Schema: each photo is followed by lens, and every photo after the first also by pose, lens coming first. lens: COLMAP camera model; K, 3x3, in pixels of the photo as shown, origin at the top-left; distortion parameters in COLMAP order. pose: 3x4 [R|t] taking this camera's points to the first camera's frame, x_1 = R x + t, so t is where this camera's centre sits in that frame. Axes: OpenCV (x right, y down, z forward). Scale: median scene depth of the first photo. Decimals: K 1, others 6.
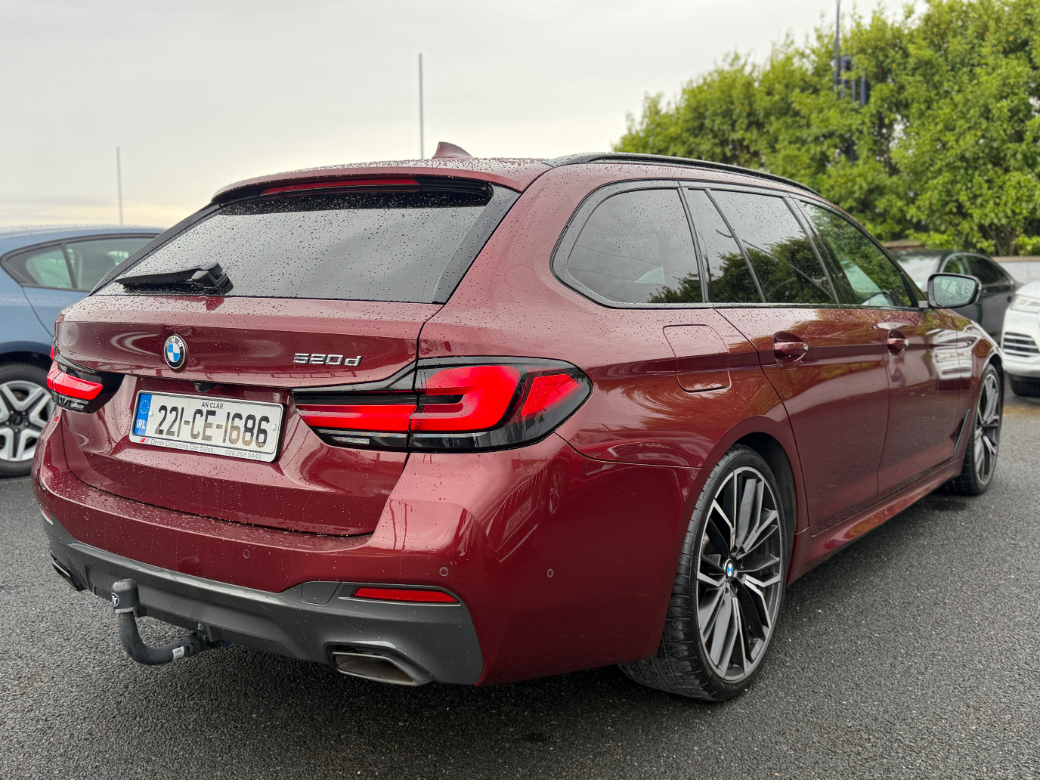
lens RADIAL K [[953.3, 0, 520.0], [0, 953.3, 390.0], [0, 0, 1]] dist [0.158601, -0.337074]
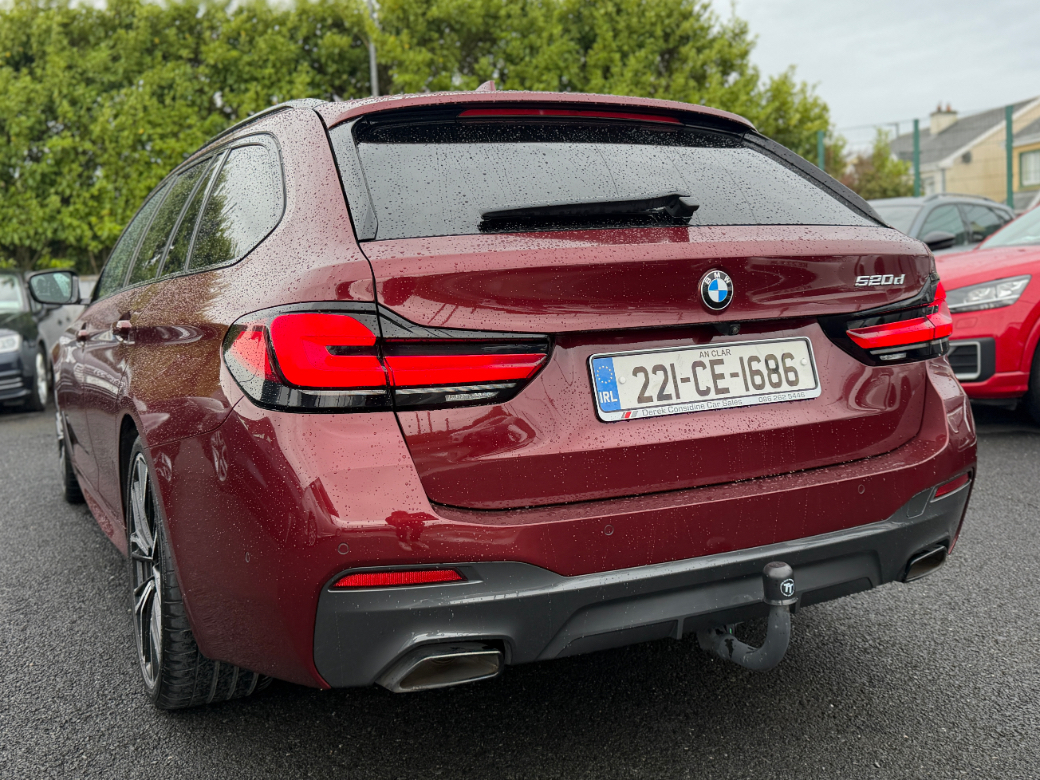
lens RADIAL K [[953.3, 0, 520.0], [0, 953.3, 390.0], [0, 0, 1]] dist [0.158601, -0.337074]
pose [[0.503100, -0.113774, 0.856706, -1.143171], [0.139660, 0.988970, 0.049324, -0.018347], [-0.852869, 0.094832, 0.513441, 0.715905]]
